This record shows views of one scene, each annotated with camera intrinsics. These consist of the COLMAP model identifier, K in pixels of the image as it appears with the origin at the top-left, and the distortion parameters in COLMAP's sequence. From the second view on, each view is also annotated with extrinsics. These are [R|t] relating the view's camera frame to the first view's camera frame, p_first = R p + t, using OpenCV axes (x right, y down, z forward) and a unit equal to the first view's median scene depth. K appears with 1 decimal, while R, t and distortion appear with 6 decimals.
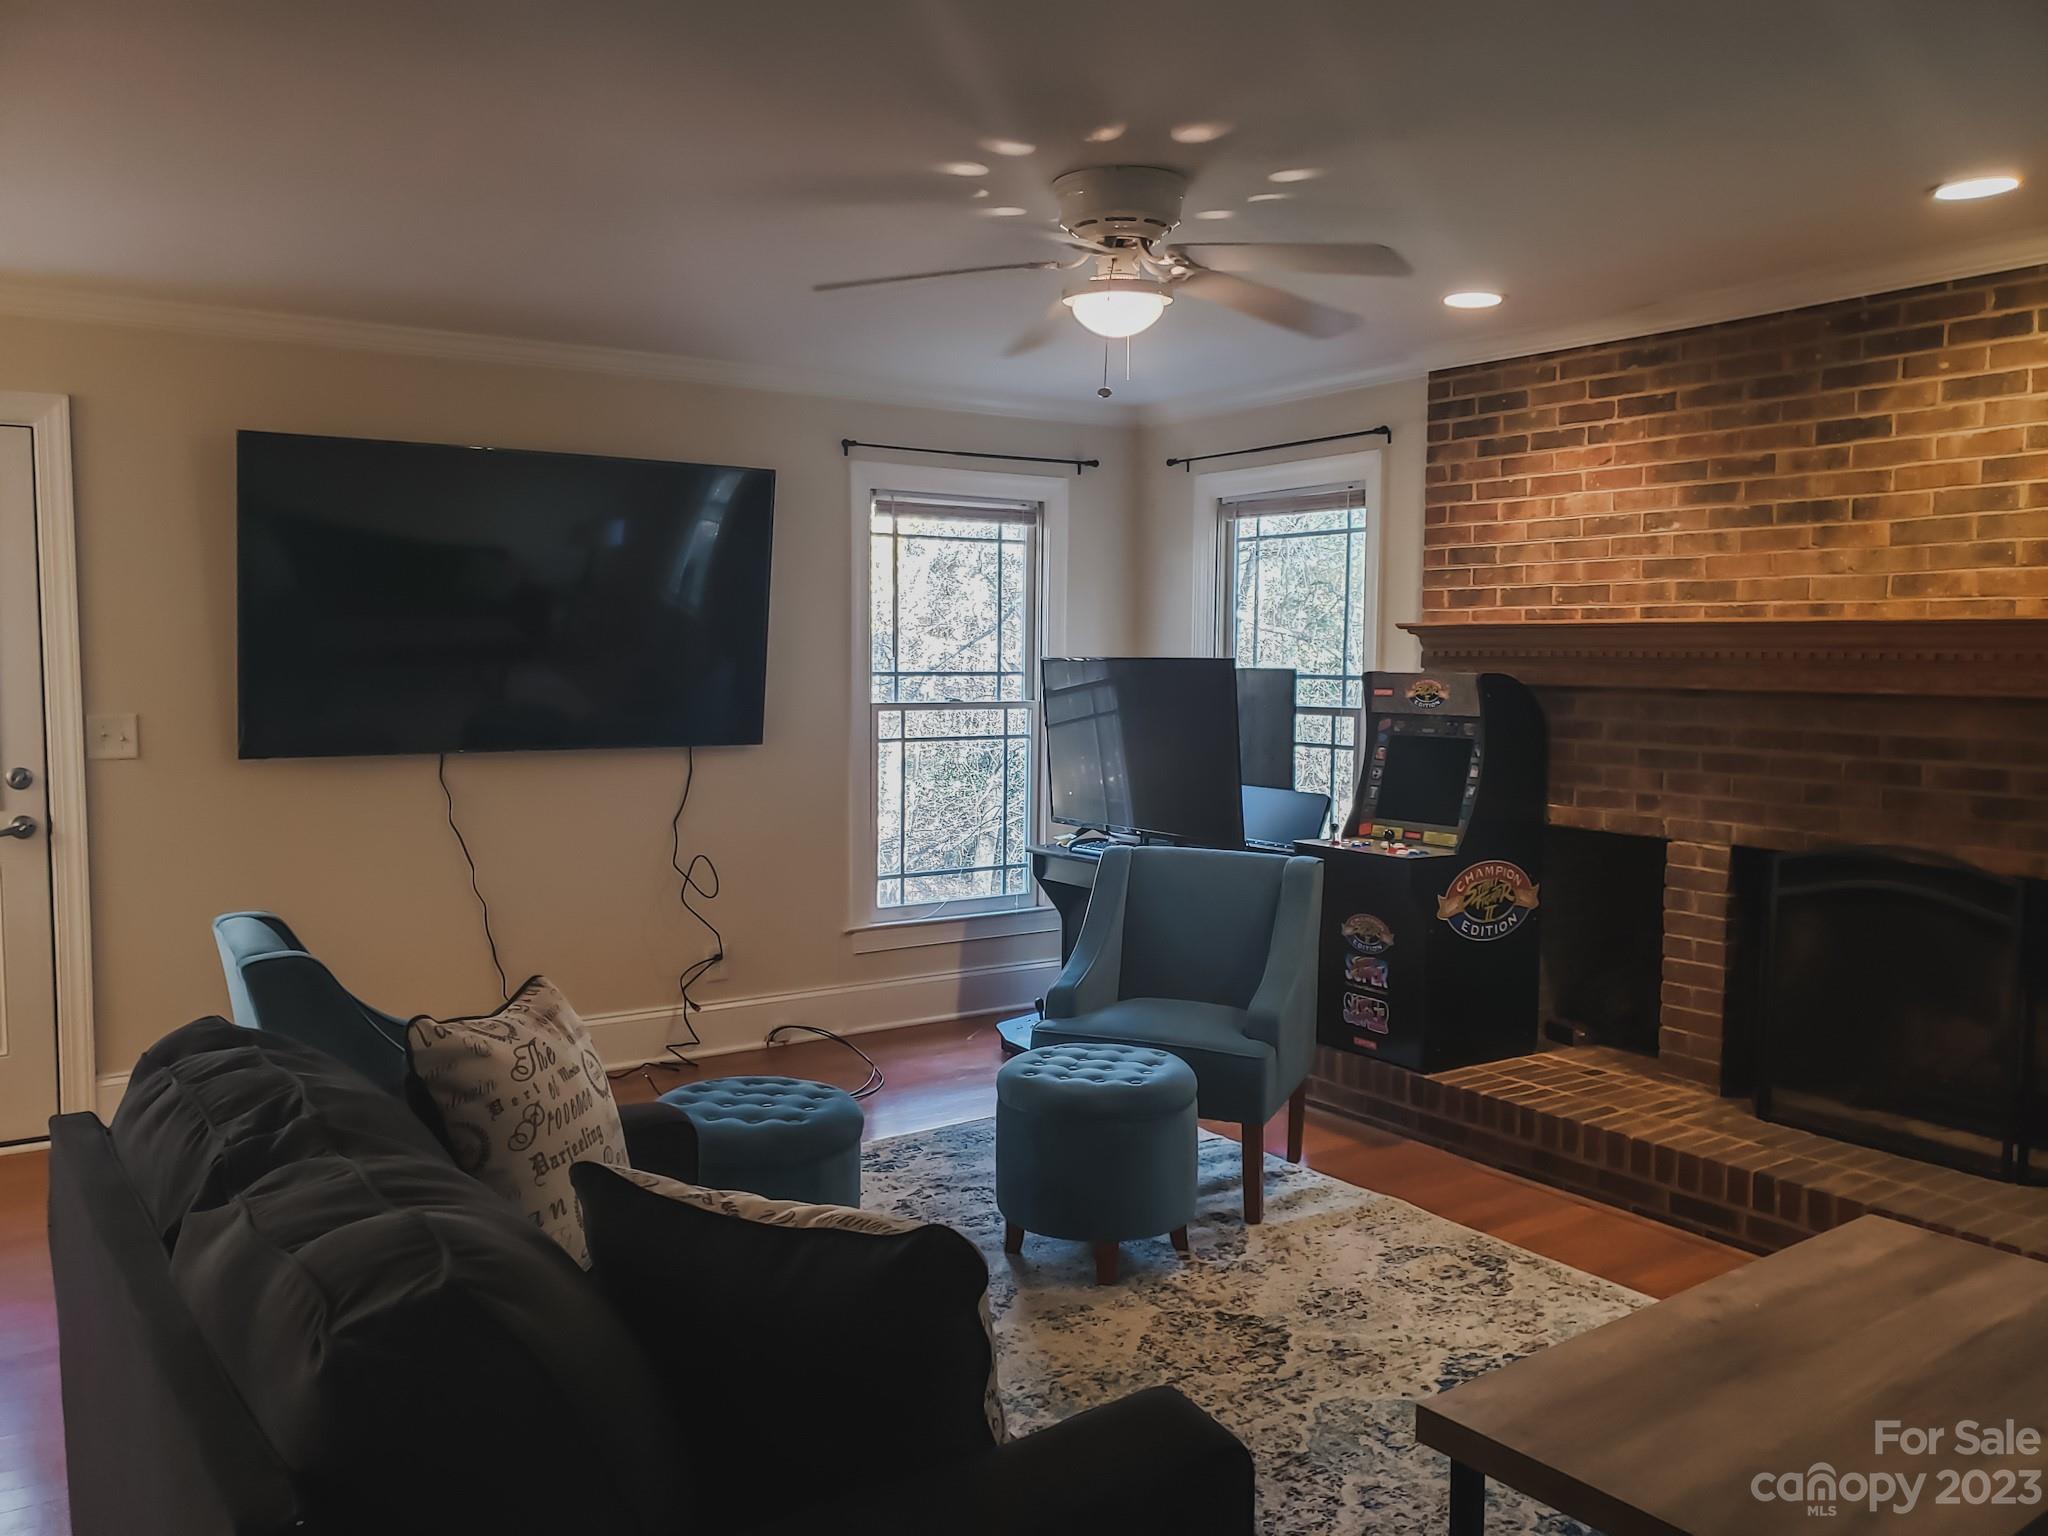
lens RADIAL K [[1640.3, 0, 1024.0], [0, 1640.3, 768.0], [0, 0, 1]] dist [0.058202, 0.005617]
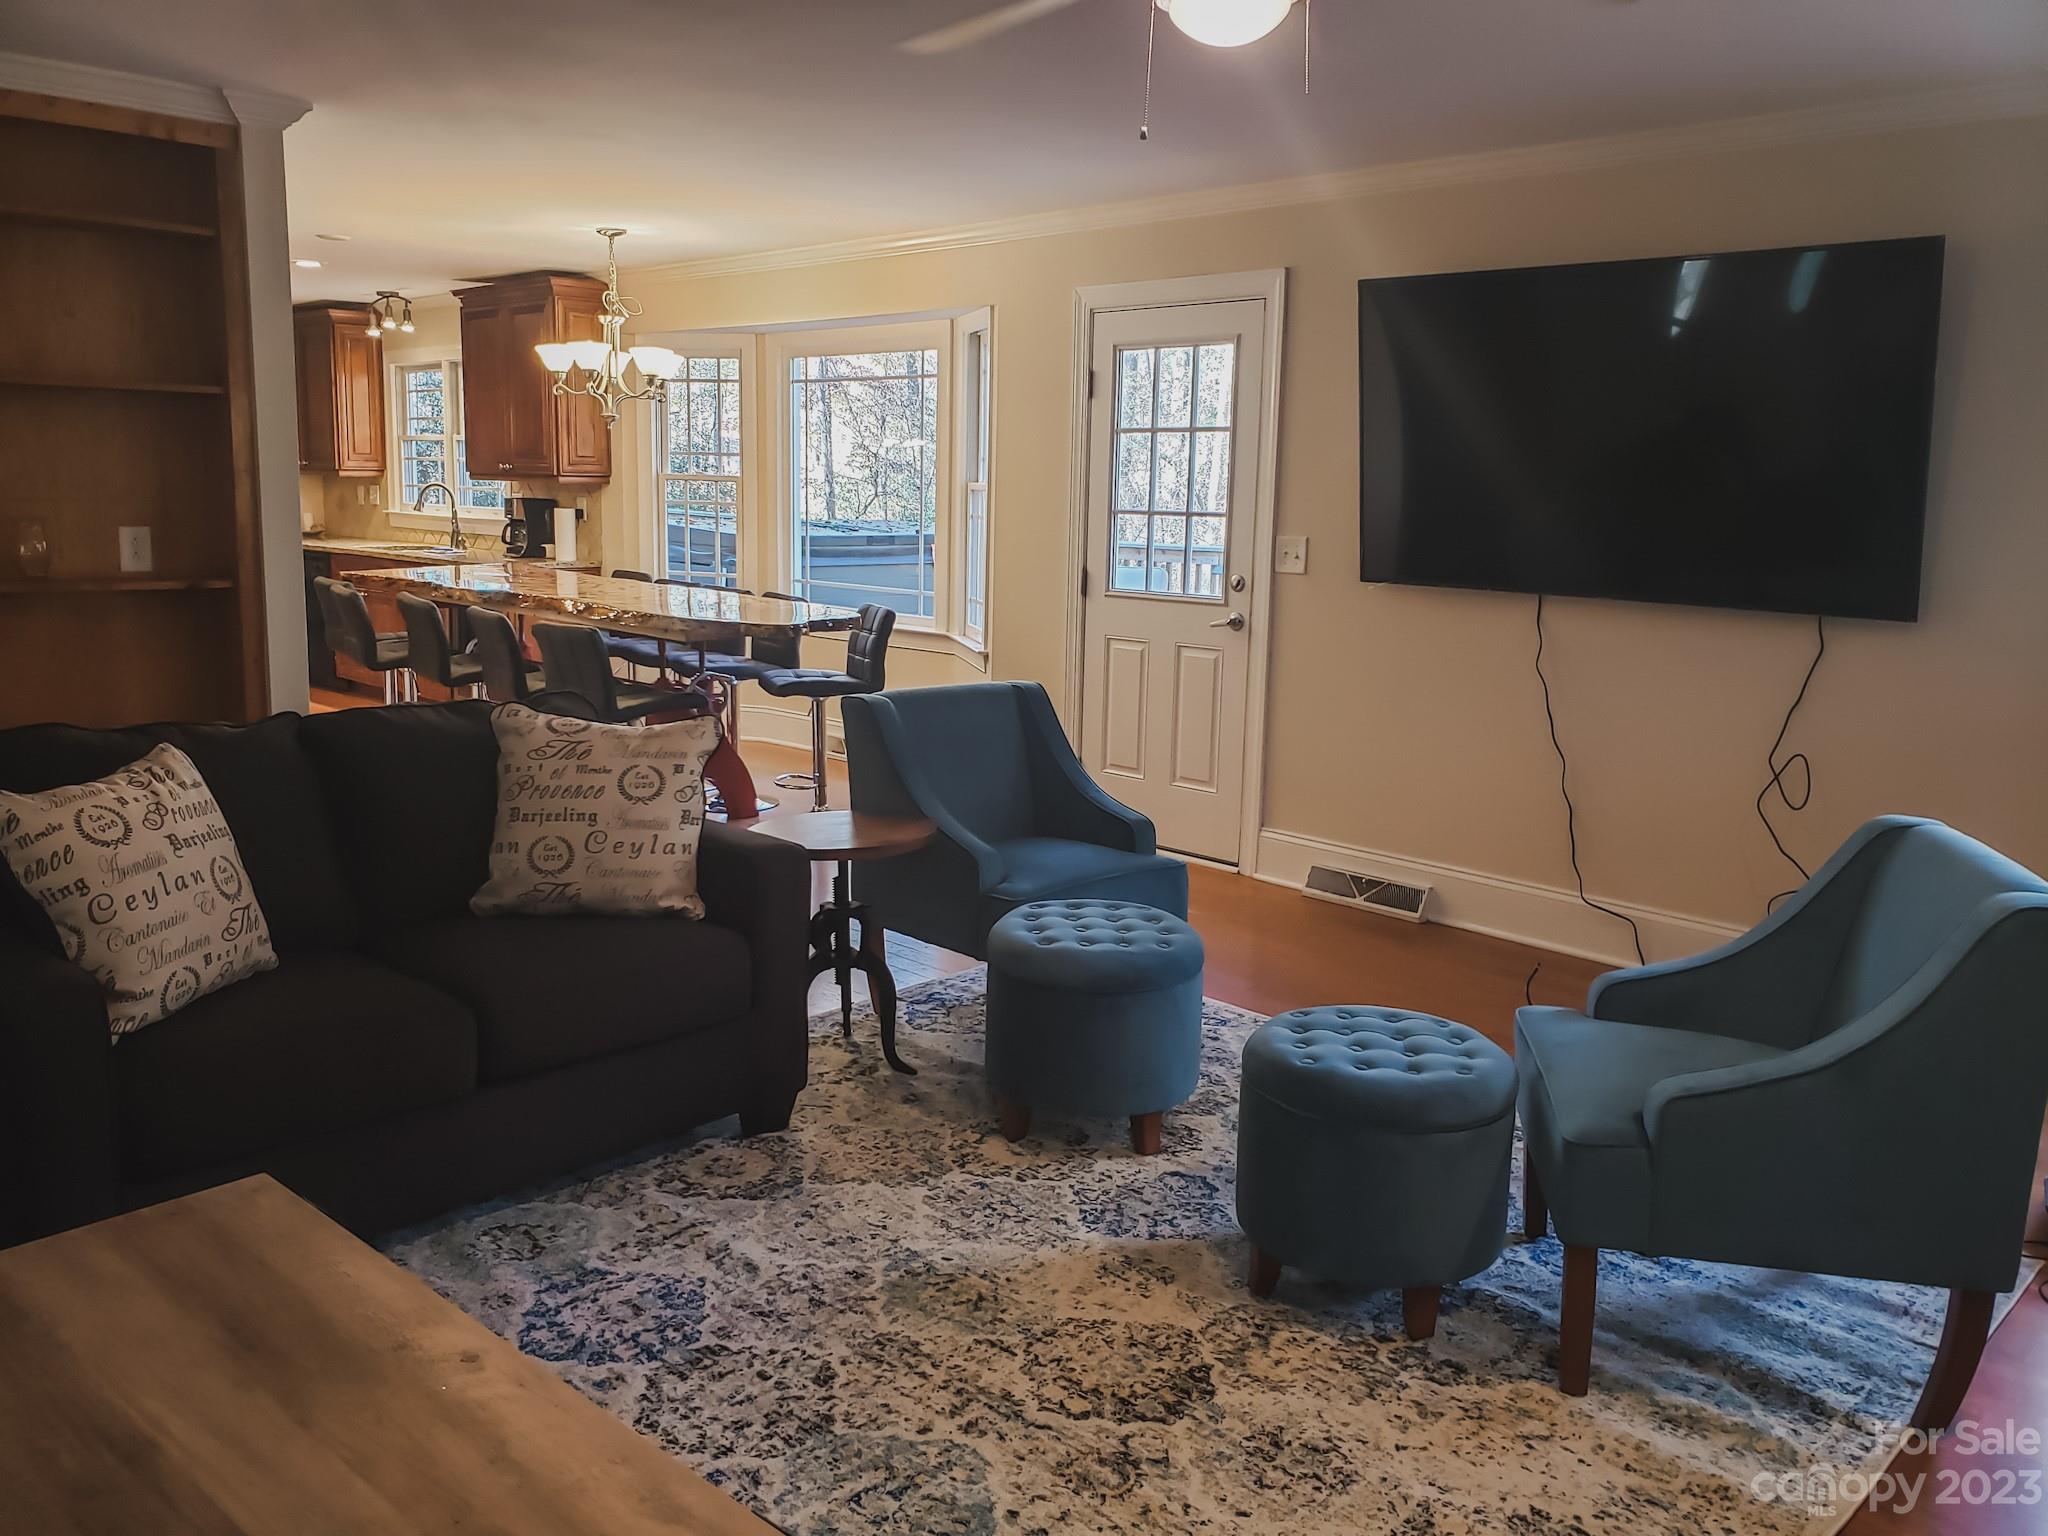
lens RADIAL K [[1617.0, 0, 1024.0], [0, 1617.0, 768.0], [0, 0, 1]] dist [-0.000149, -0.001314]
pose [[0.188806, 0.170194, -0.967154, 0.712519], [-0.095905, 0.983355, 0.154323, -0.035610], [0.977320, 0.063617, 0.201985, 0.713222]]
